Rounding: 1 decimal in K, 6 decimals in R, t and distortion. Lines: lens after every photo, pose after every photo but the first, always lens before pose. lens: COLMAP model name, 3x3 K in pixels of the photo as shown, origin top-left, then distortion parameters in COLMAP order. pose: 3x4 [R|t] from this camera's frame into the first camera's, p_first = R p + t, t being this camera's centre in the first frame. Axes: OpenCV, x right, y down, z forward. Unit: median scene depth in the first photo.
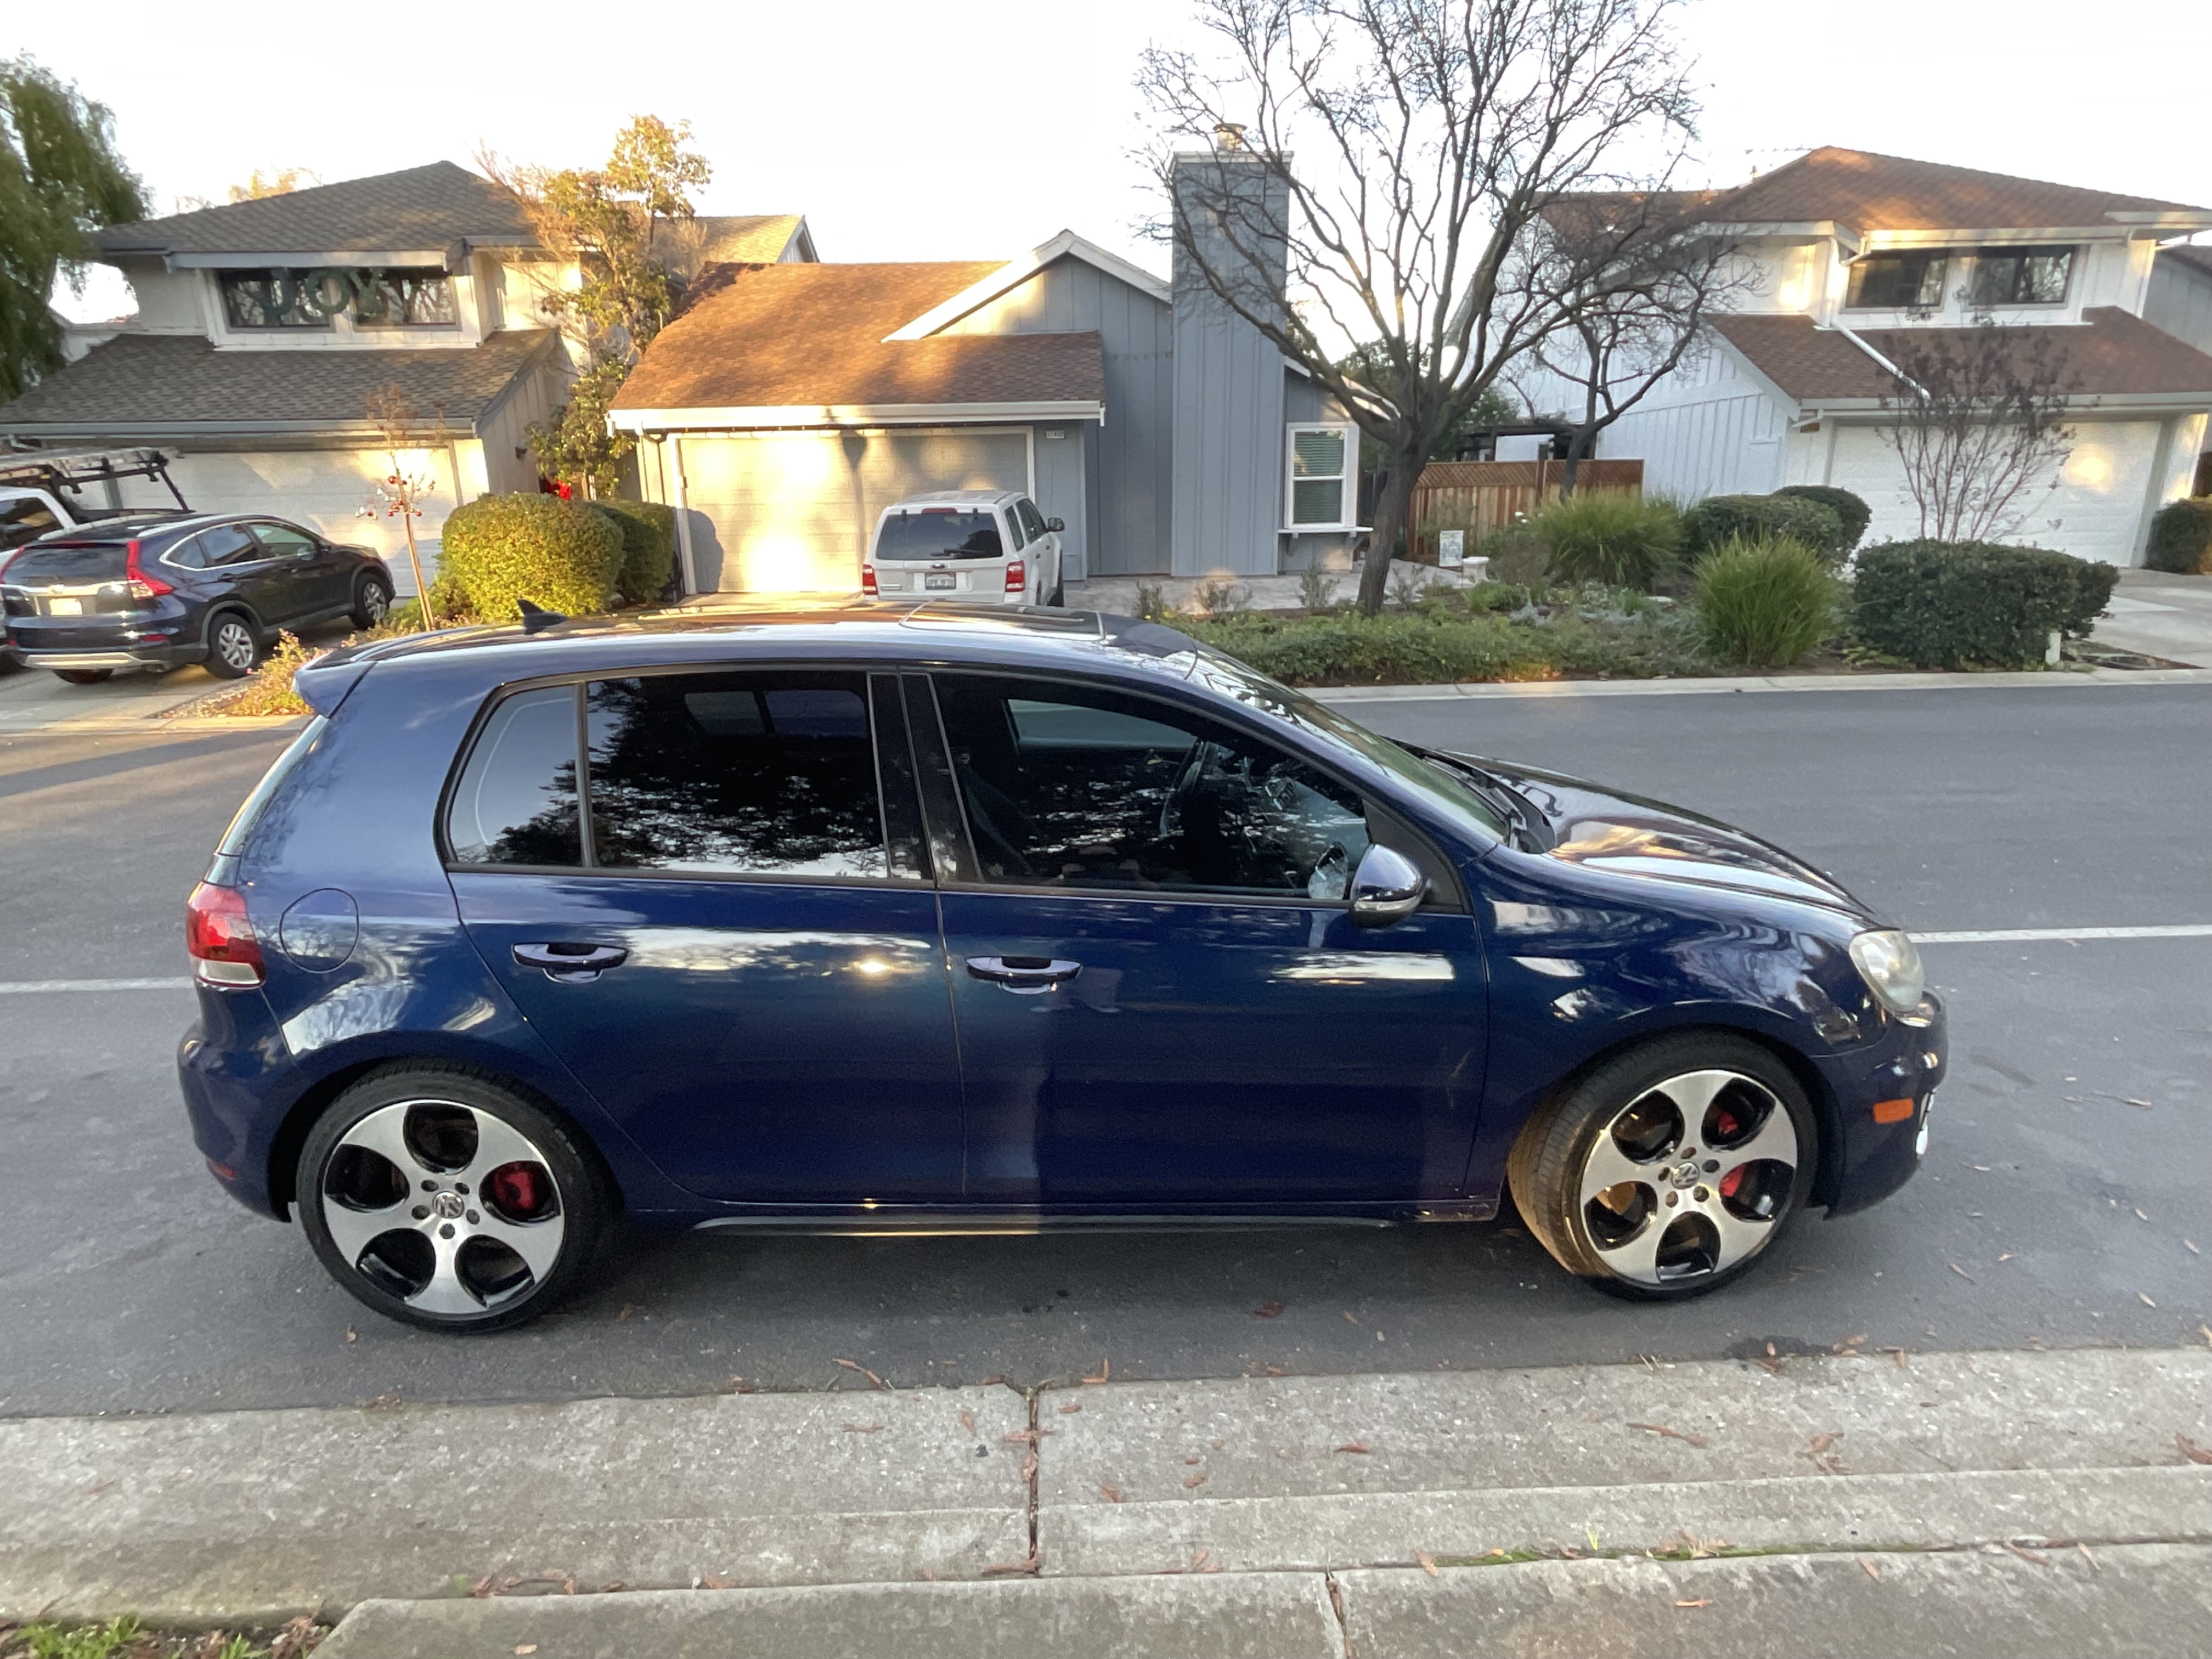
lens RADIAL K [[1192.5, 0, 1108.0], [0, 1192.5, 842.9], [0, 0, 1]] dist [-0.020388, 0.014969]
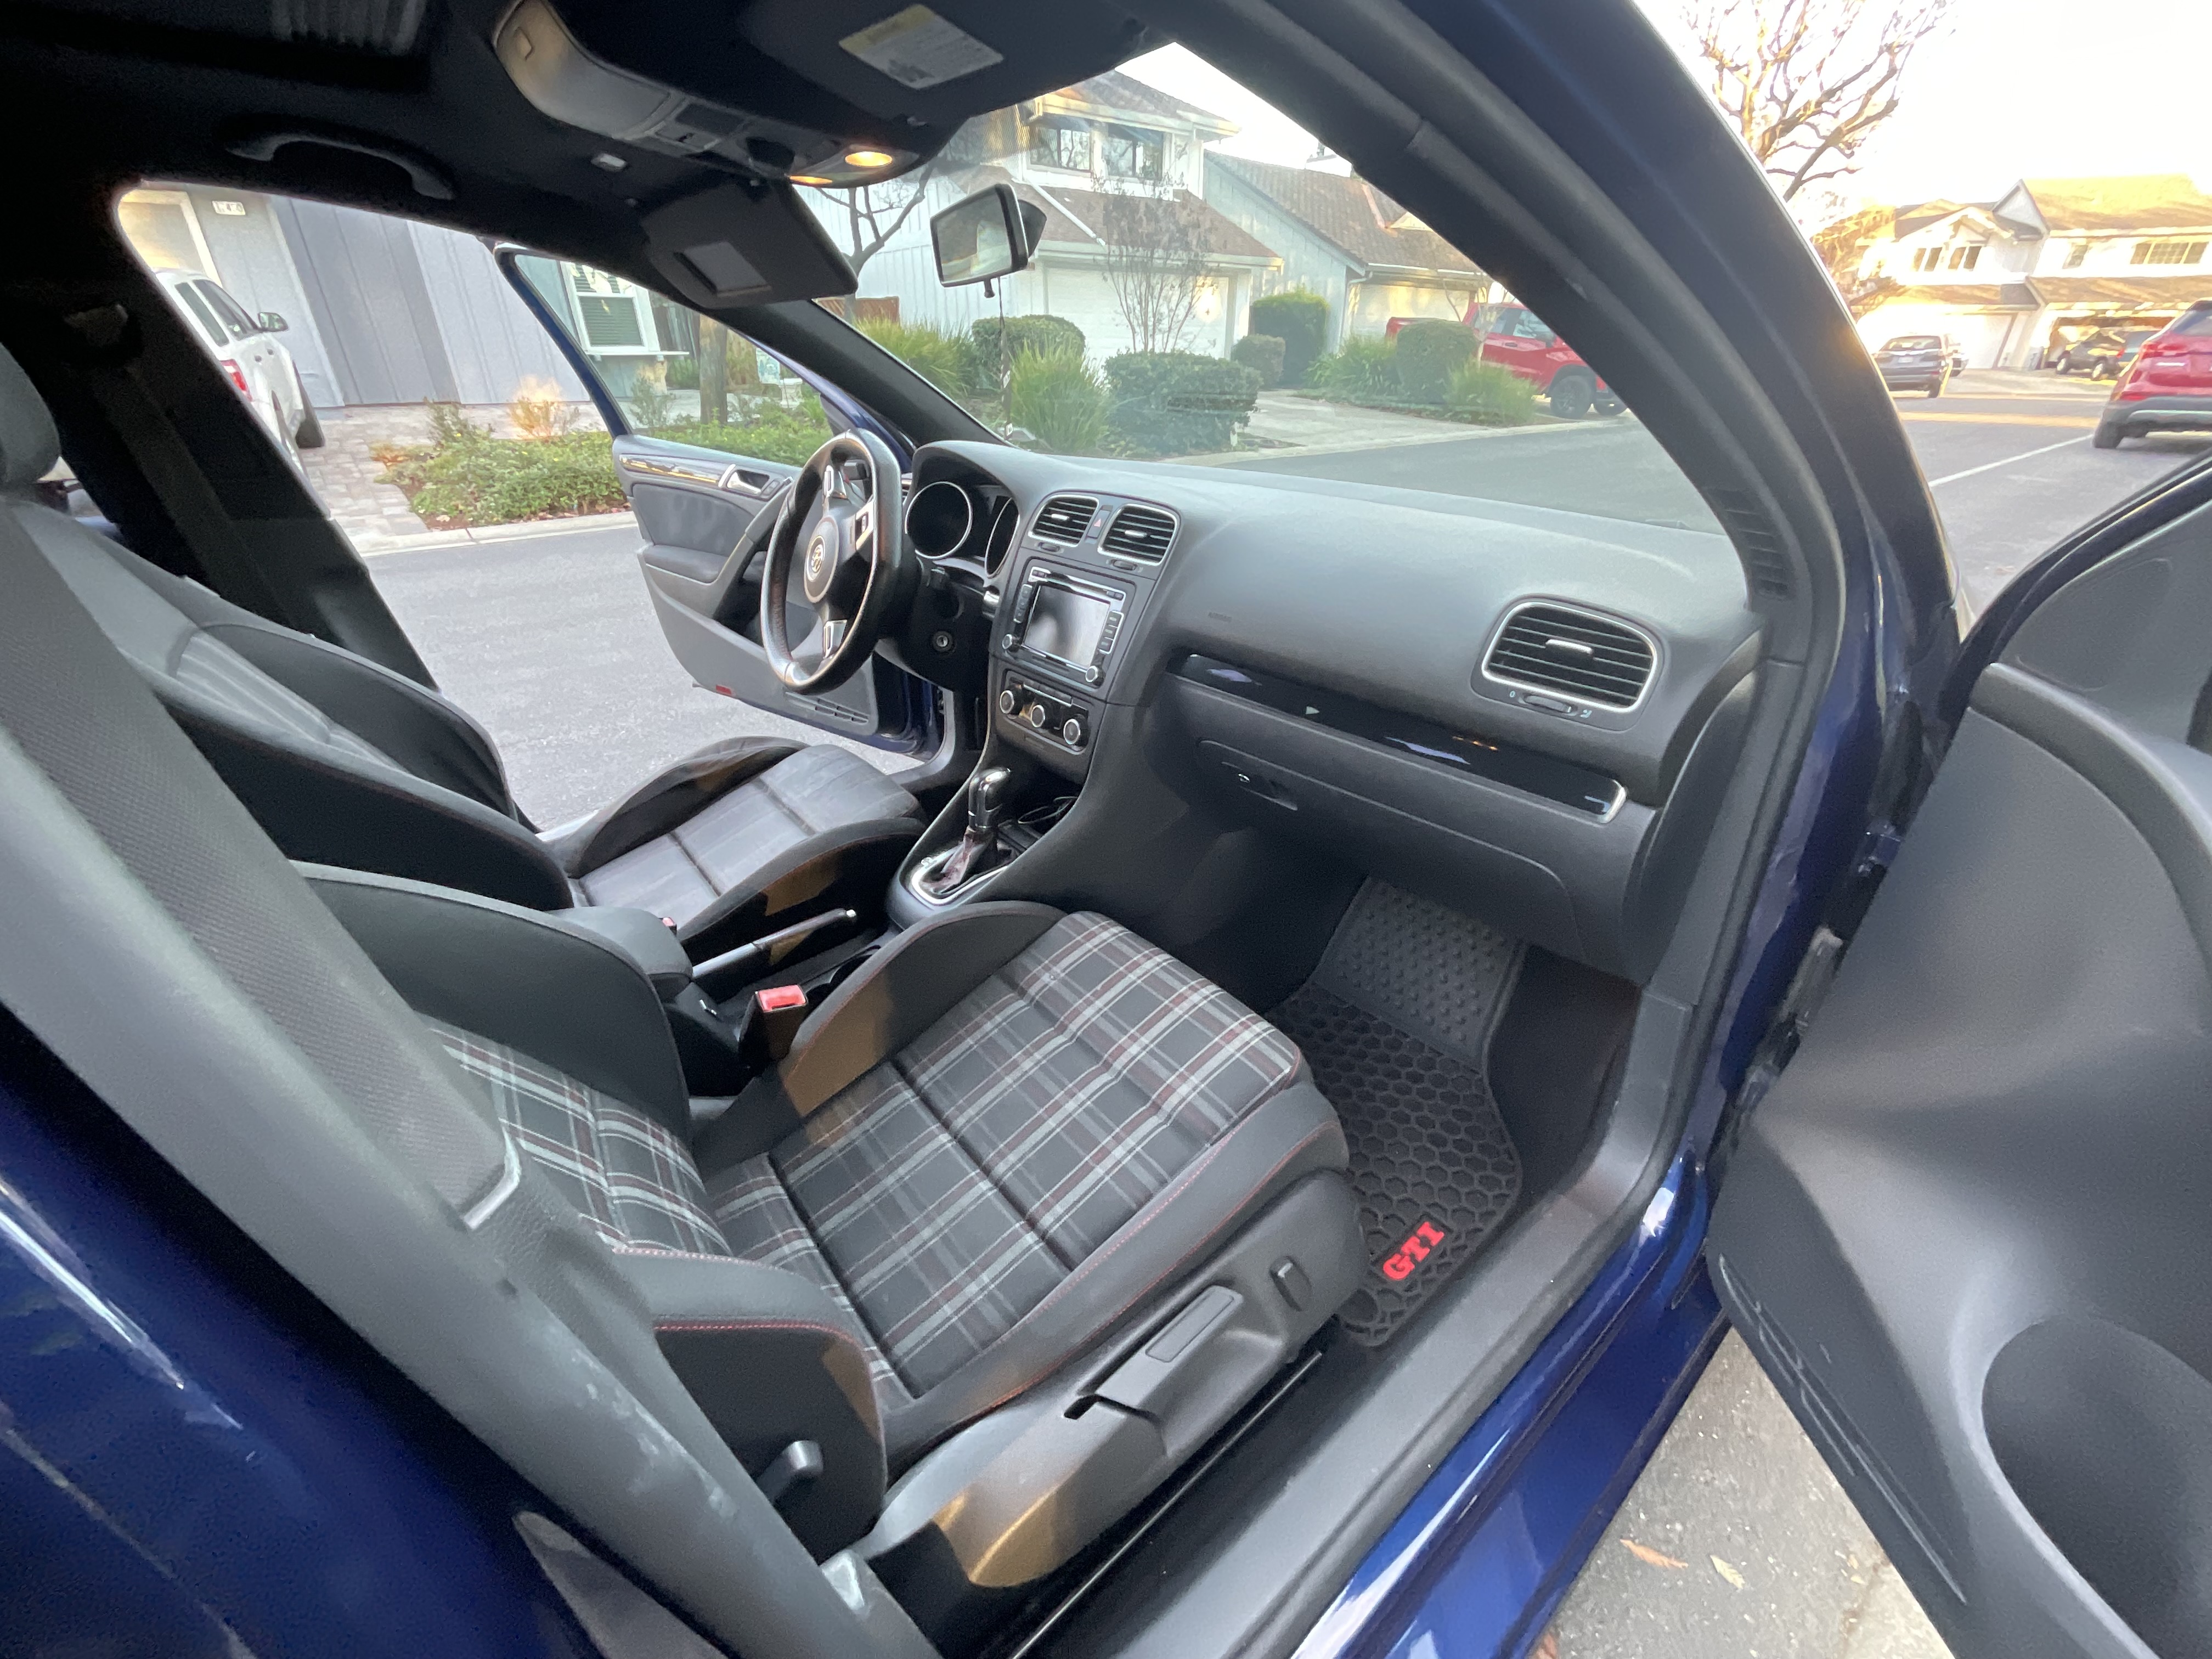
lens RADIAL K [[895.7, 0, 1104.4], [0, 895.7, 823.7], [0, 0, 1]] dist [0.004943, -0.003081]
pose [[0.796575, -0.271099, 0.540346, -0.014107], [0.162012, 0.956850, 0.241227, -0.003959], [-0.582427, -0.104613, 0.806124, 0.143707]]
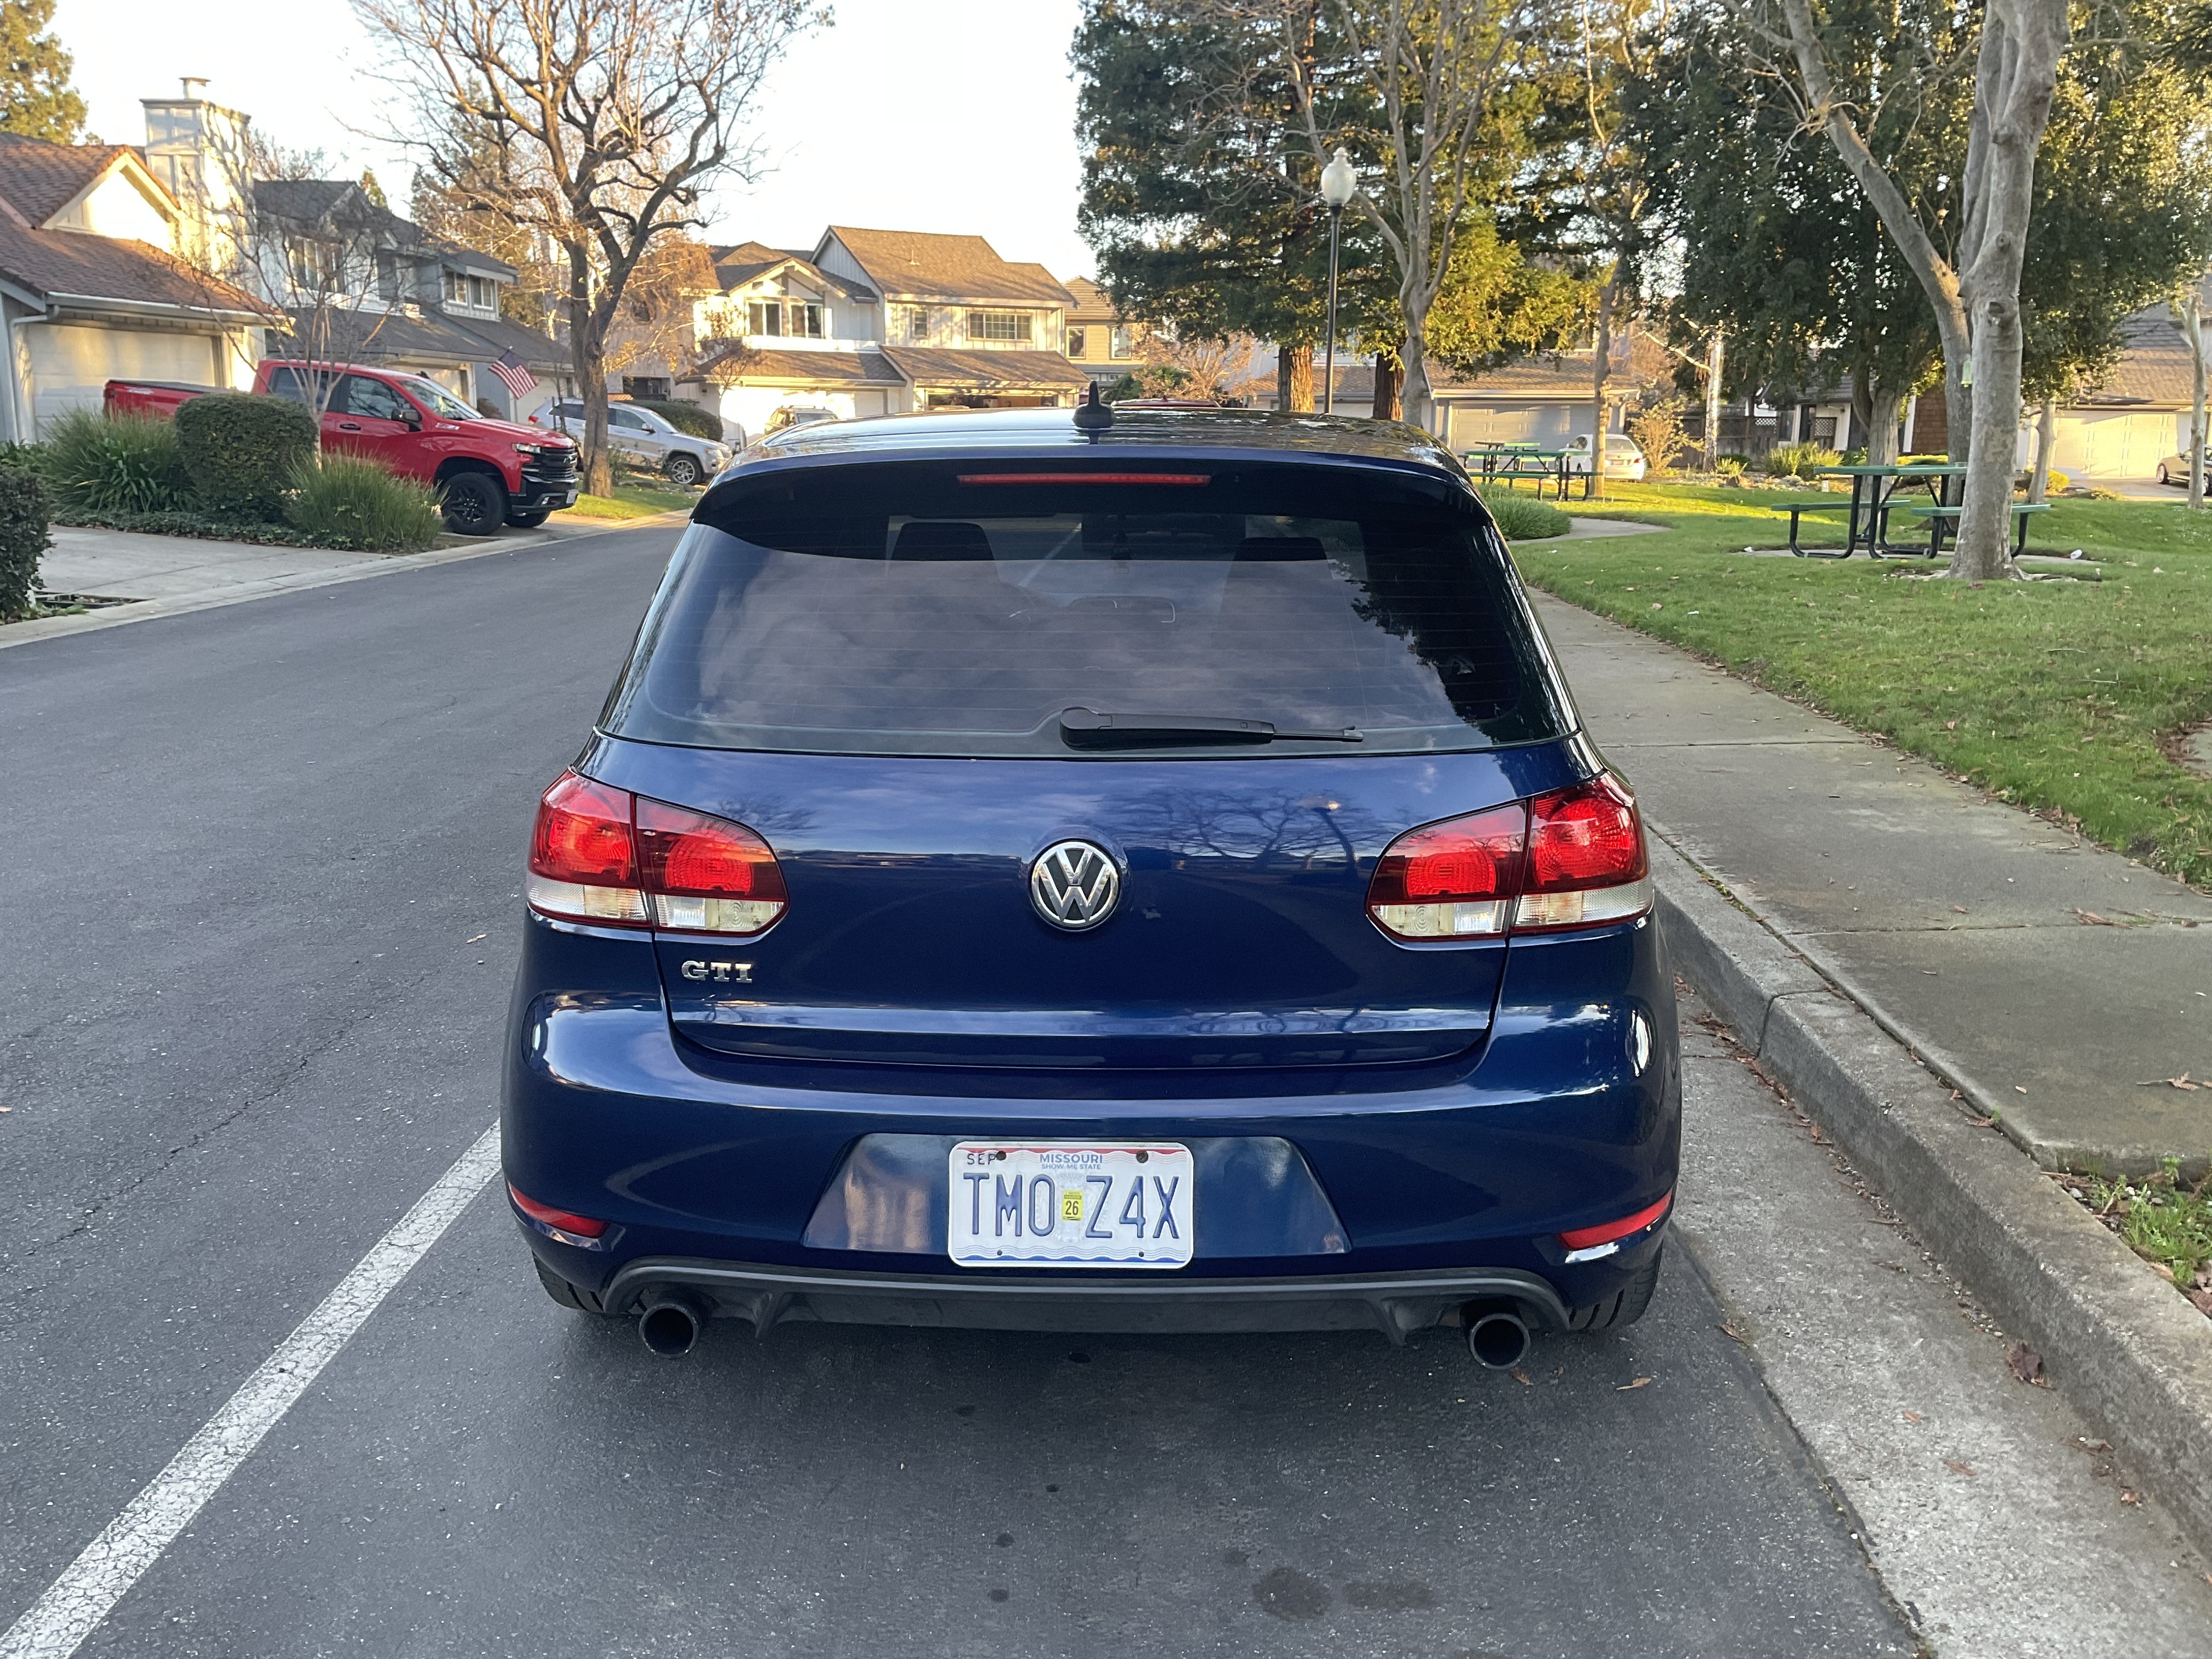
lens RADIAL K [[1869.1, 0, 1144.1], [0, 1869.1, 832.0], [0, 0, 1]] dist [-0.008350, -0.026794]
pose [[0.043015, -0.196625, 0.979535, -0.270736], [0.267328, 0.946957, 0.178346, -0.027024], [-0.962645, 0.254186, 0.093296, 0.175423]]
